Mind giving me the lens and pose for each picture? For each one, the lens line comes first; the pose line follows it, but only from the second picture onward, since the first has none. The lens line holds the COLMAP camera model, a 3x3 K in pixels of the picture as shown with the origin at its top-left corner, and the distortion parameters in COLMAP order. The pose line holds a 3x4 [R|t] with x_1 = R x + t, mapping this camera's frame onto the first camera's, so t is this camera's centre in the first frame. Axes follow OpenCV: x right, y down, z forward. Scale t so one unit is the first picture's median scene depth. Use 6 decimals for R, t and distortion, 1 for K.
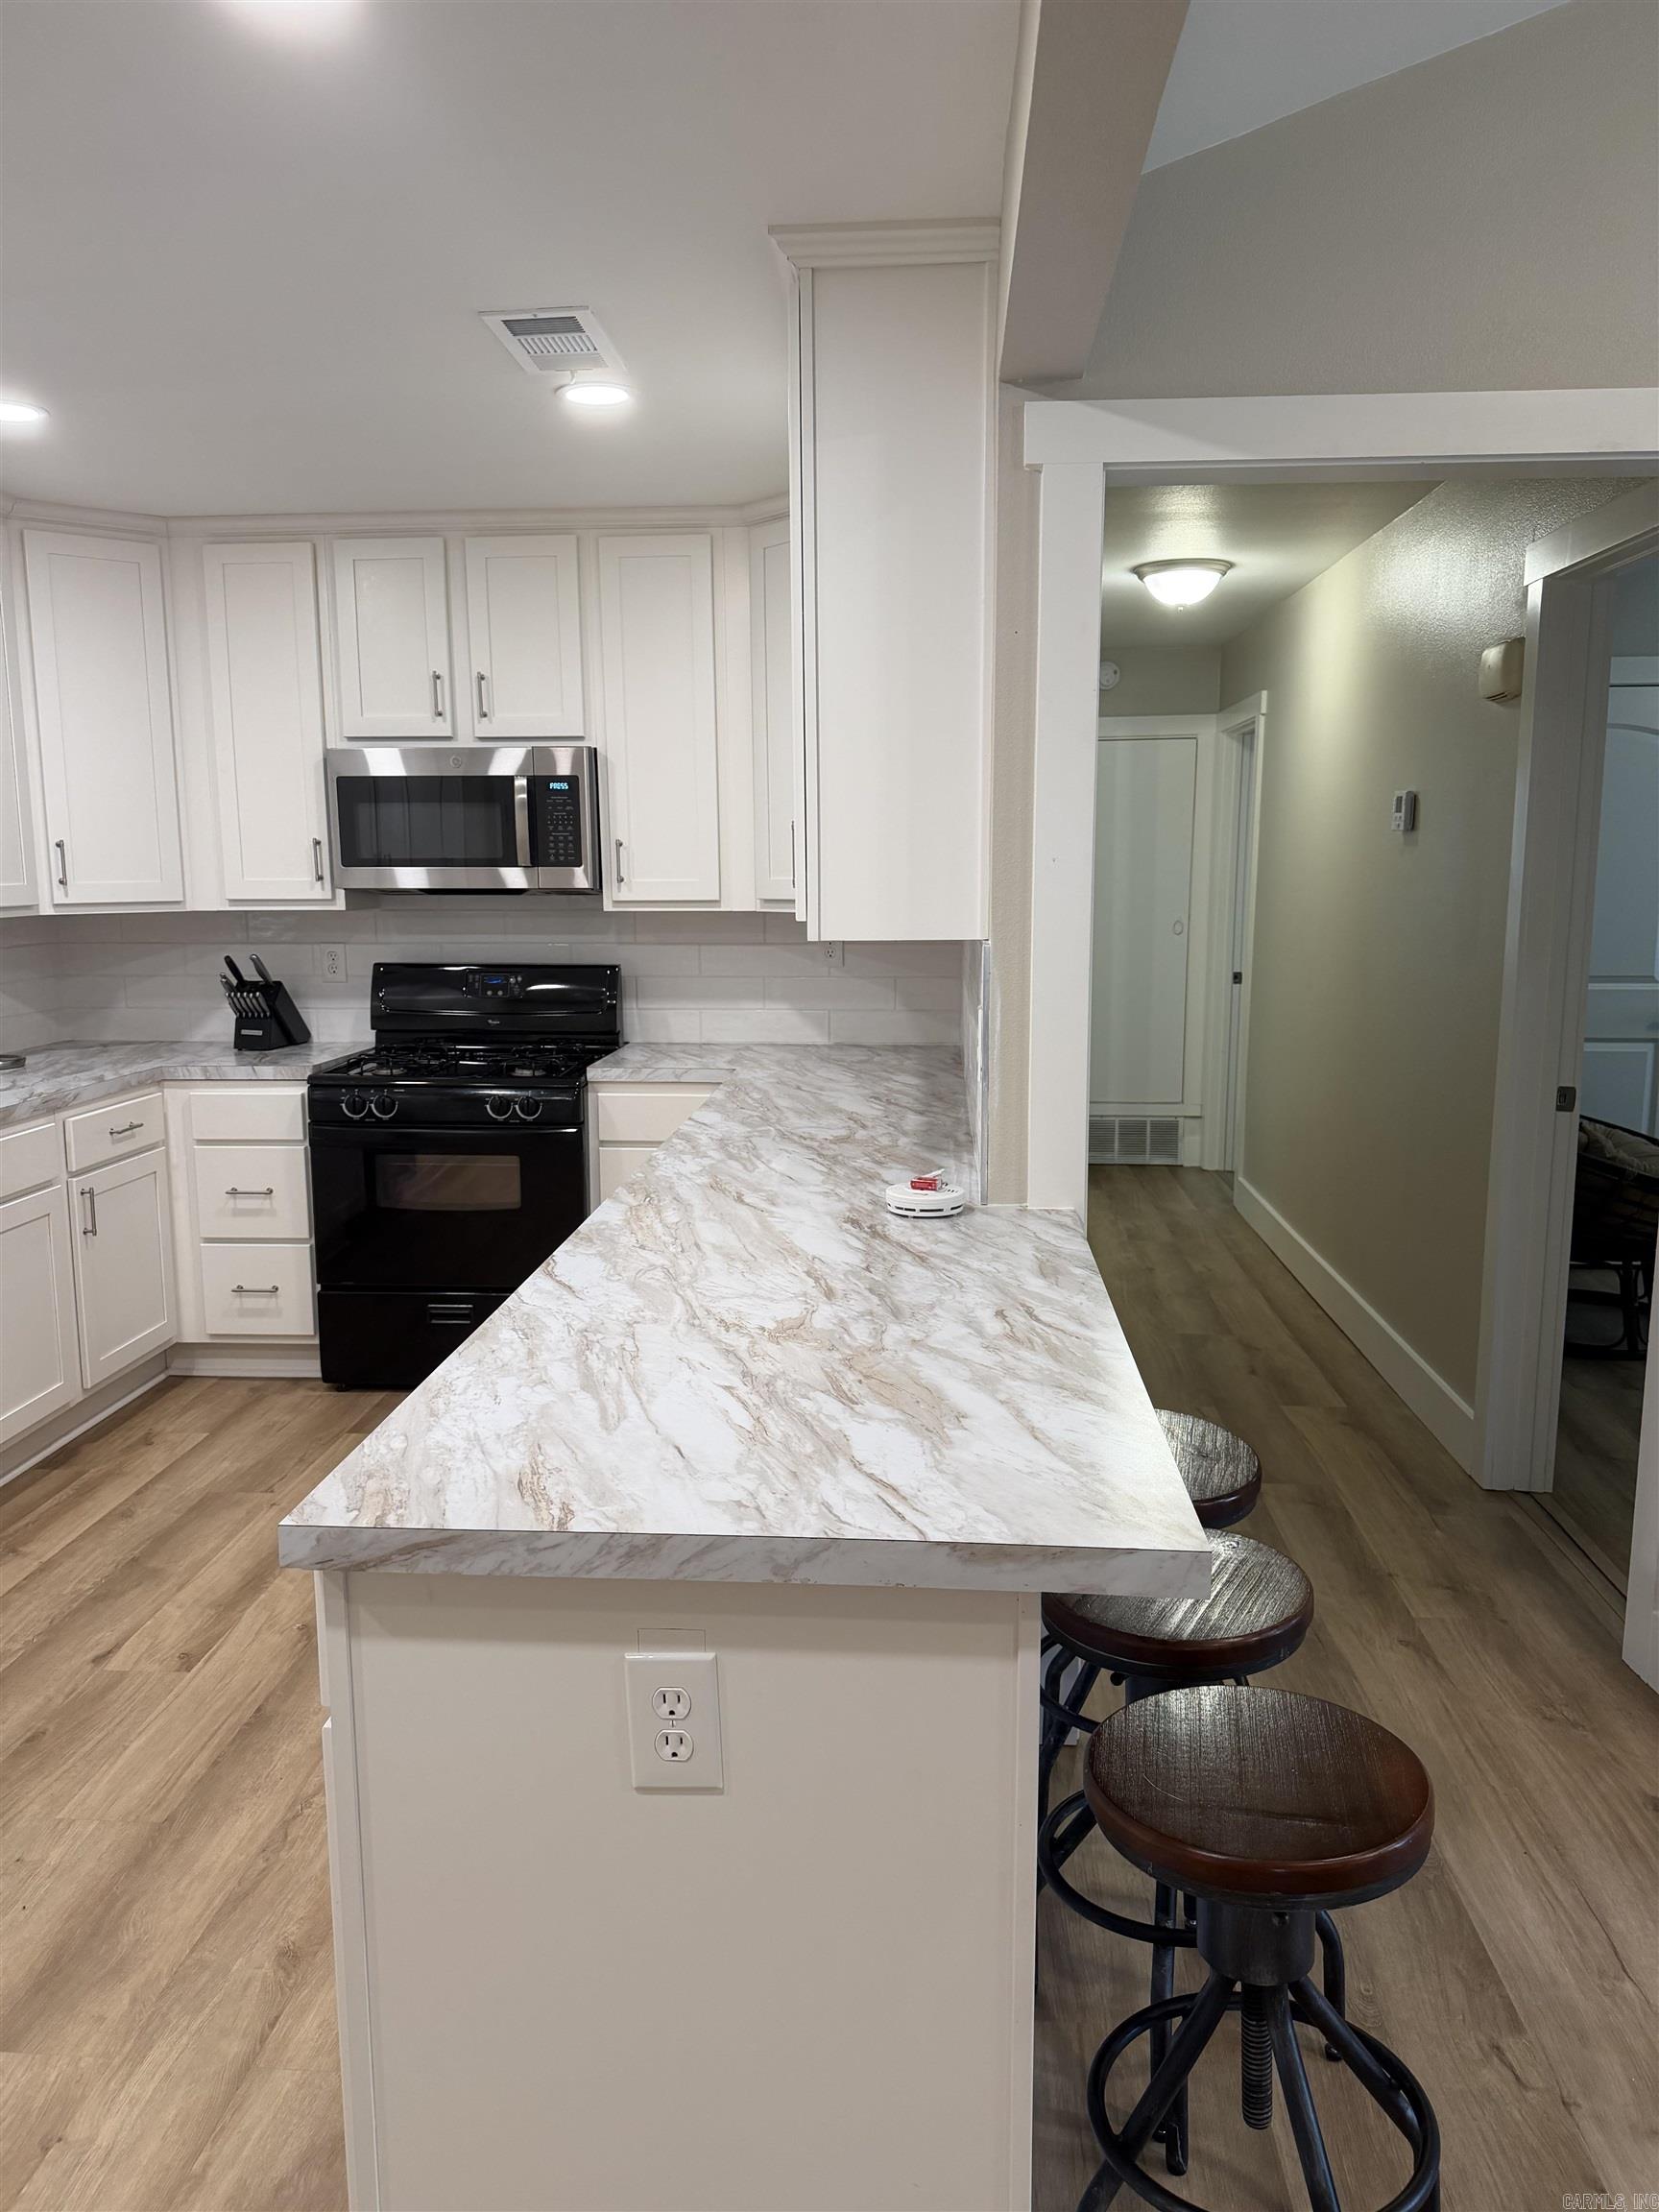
lens RADIAL K [[1563.5, 0, 824.8], [0, 1563.5, 1105.7], [0, 0, 1]] dist [0.074406, -0.094059]
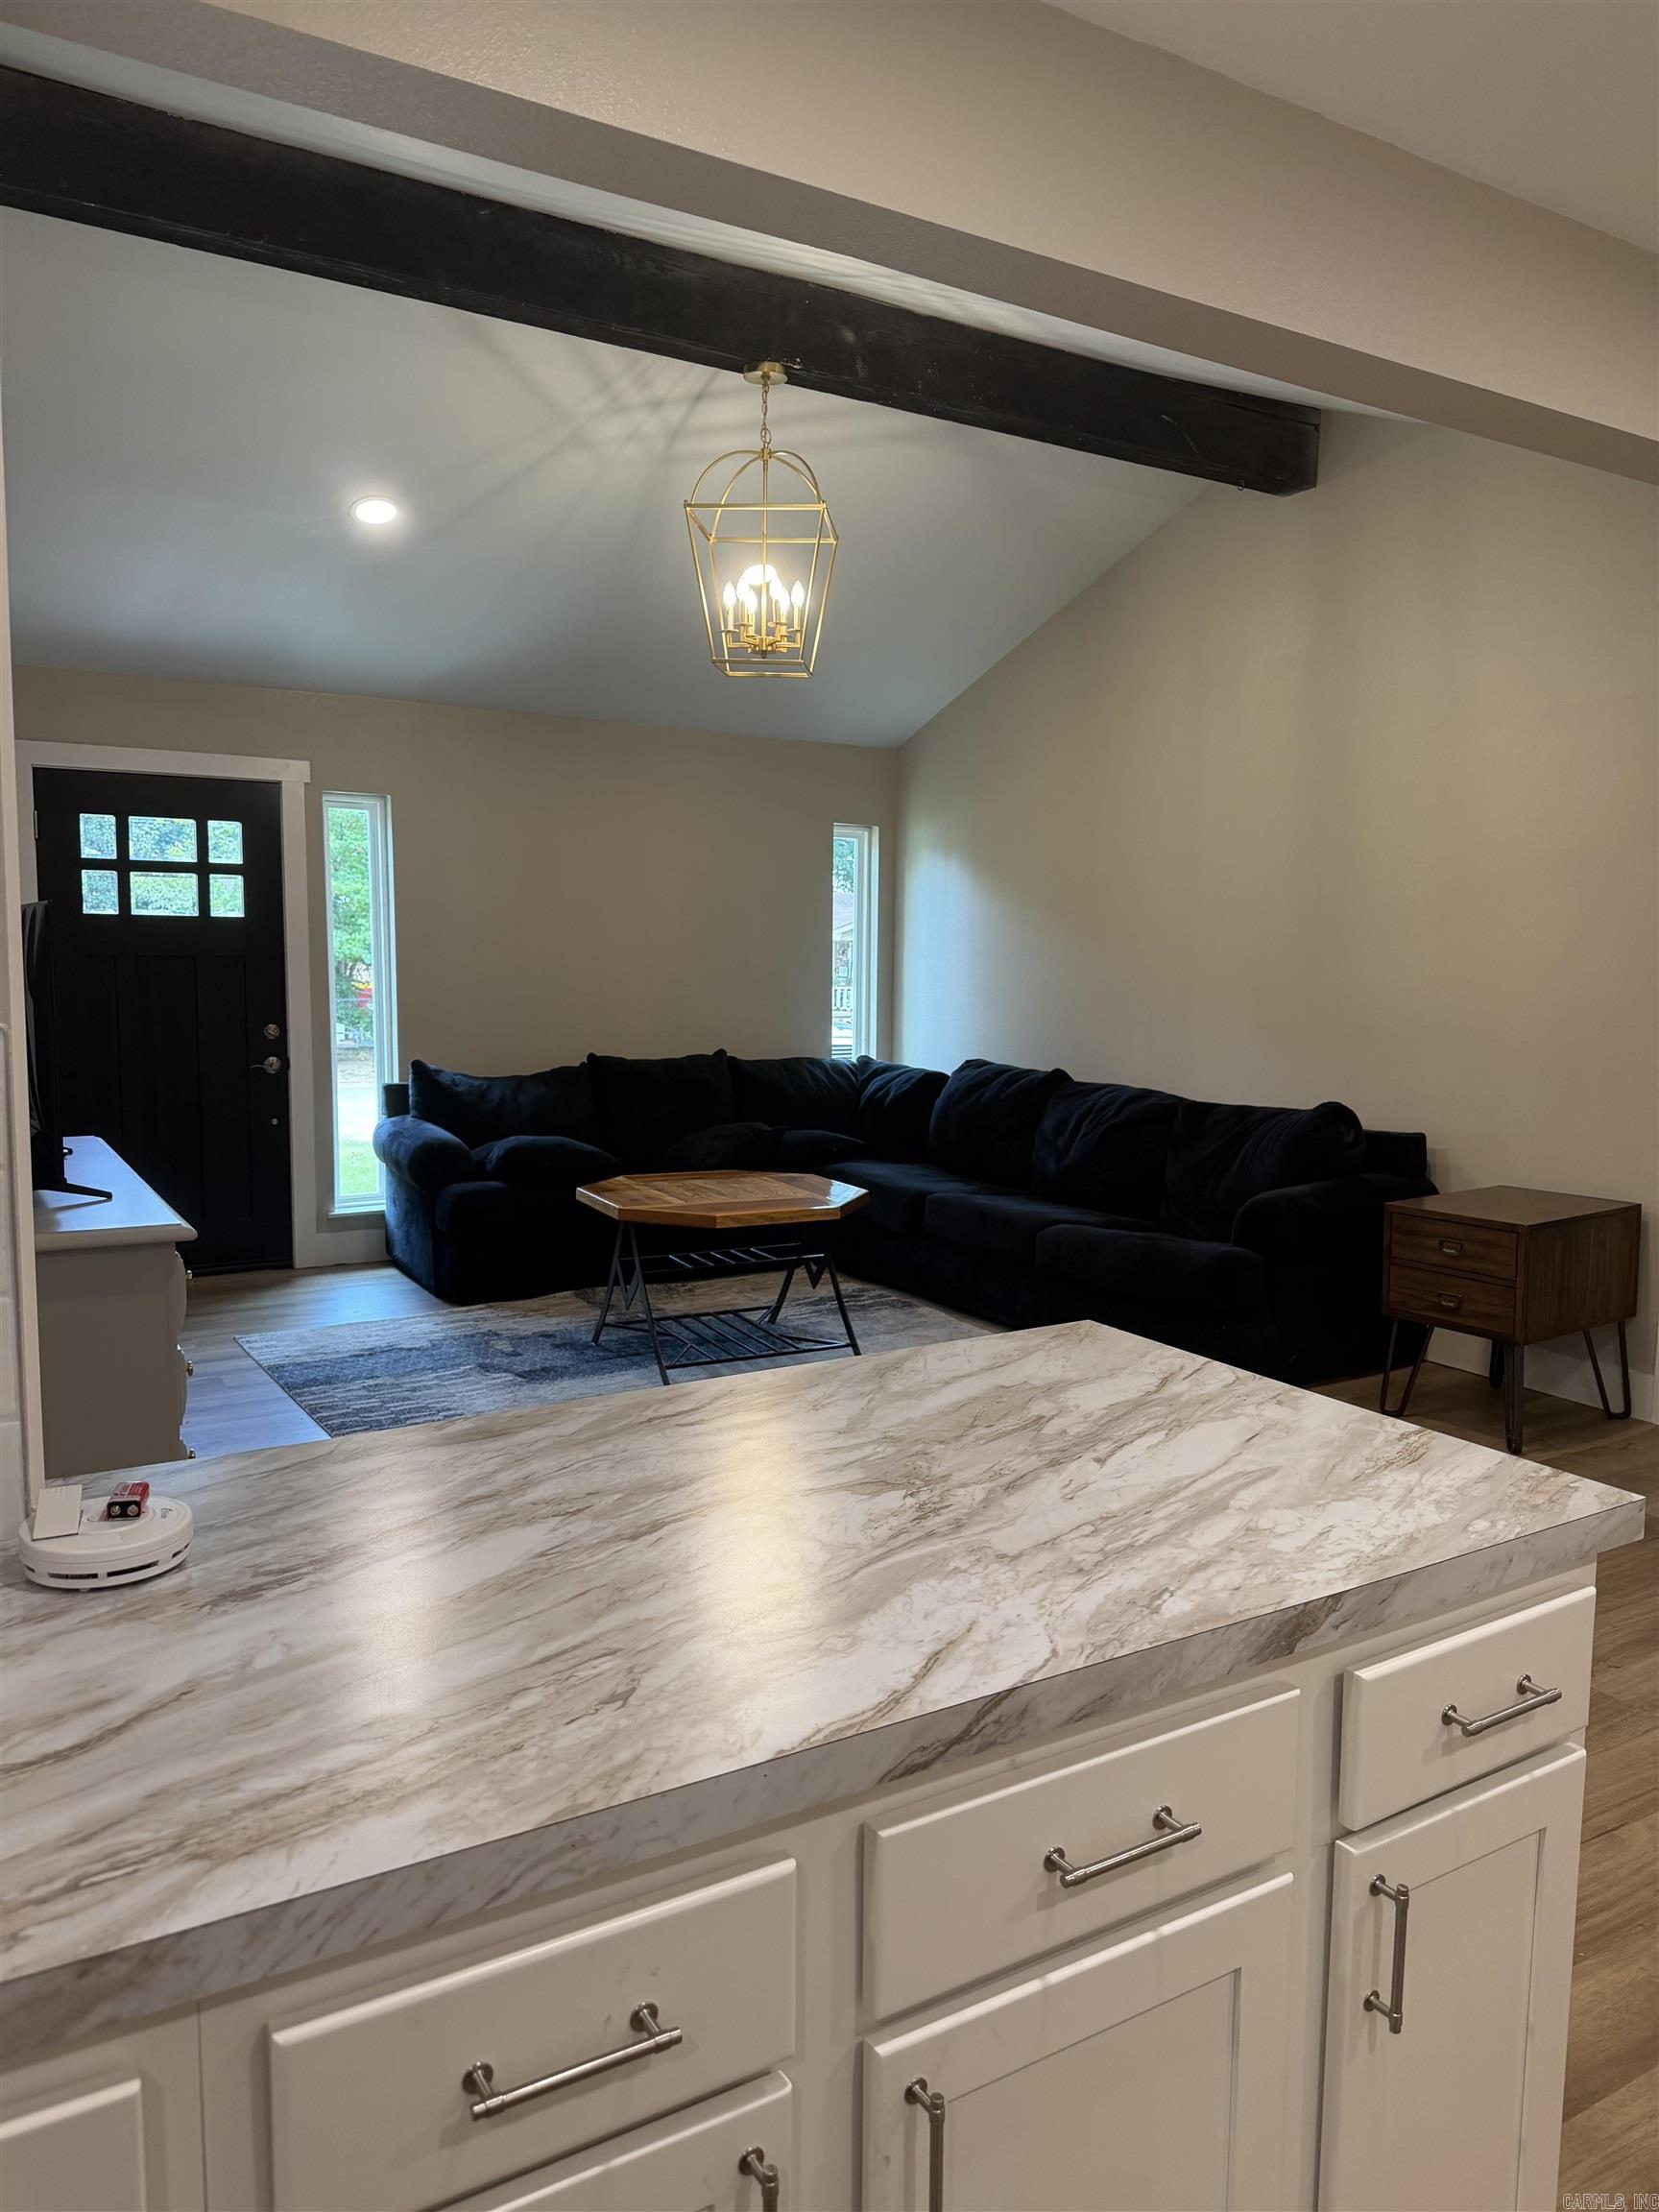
lens RADIAL K [[1563.5, 0, 845.8], [0, 1563.5, 1121.8], [0, 0, 1]] dist [0.074406, -0.094059]
pose [[-0.592652, -0.091930, 0.800195, -0.316947], [0.114006, 0.973889, 0.196322, -0.096567], [-0.797349, 0.207578, -0.566697, 0.732947]]
